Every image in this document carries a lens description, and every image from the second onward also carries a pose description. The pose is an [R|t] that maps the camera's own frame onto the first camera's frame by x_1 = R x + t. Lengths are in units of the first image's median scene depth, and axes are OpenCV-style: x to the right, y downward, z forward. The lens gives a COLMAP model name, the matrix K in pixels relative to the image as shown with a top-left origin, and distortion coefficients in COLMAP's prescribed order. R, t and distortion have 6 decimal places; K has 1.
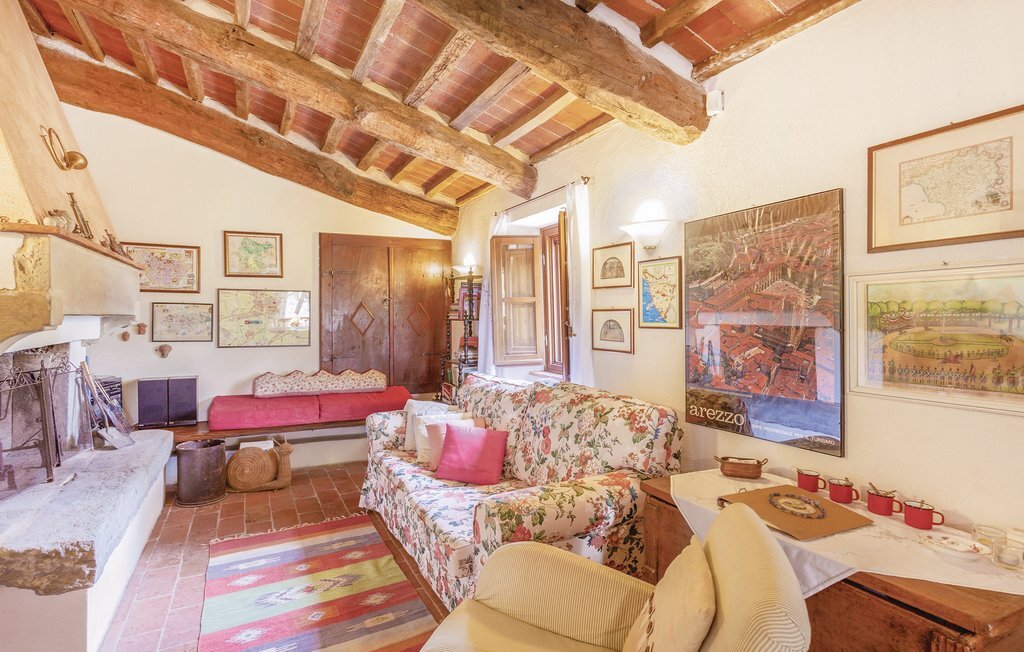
lens RADIAL K [[491.3, 0, 506.2], [0, 491.3, 321.9], [0, 0, 1]] dist [0.002523, -0.000735]
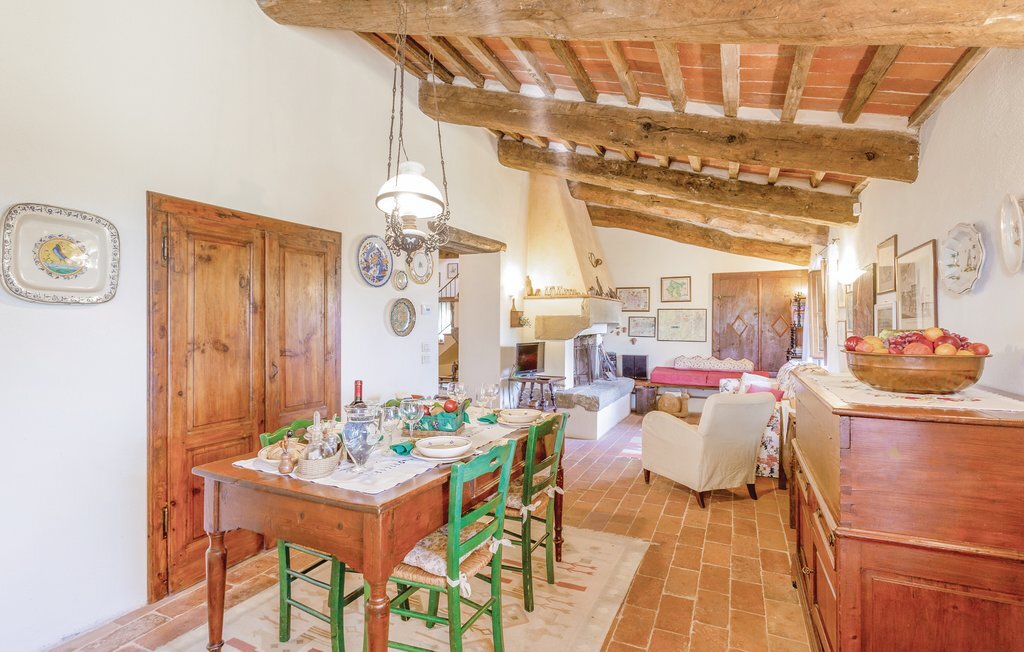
lens RADIAL K [[491.3, 0, 511.2], [0, 491.3, 322.1], [0, 0, 1]] dist [0.002523, -0.000735]
pose [[0.607043, 0.002250, -0.794666, 0.585735], [-0.012705, 0.999896, -0.006875, 0.002169], [0.794567, 0.014270, 0.607008, -0.603197]]
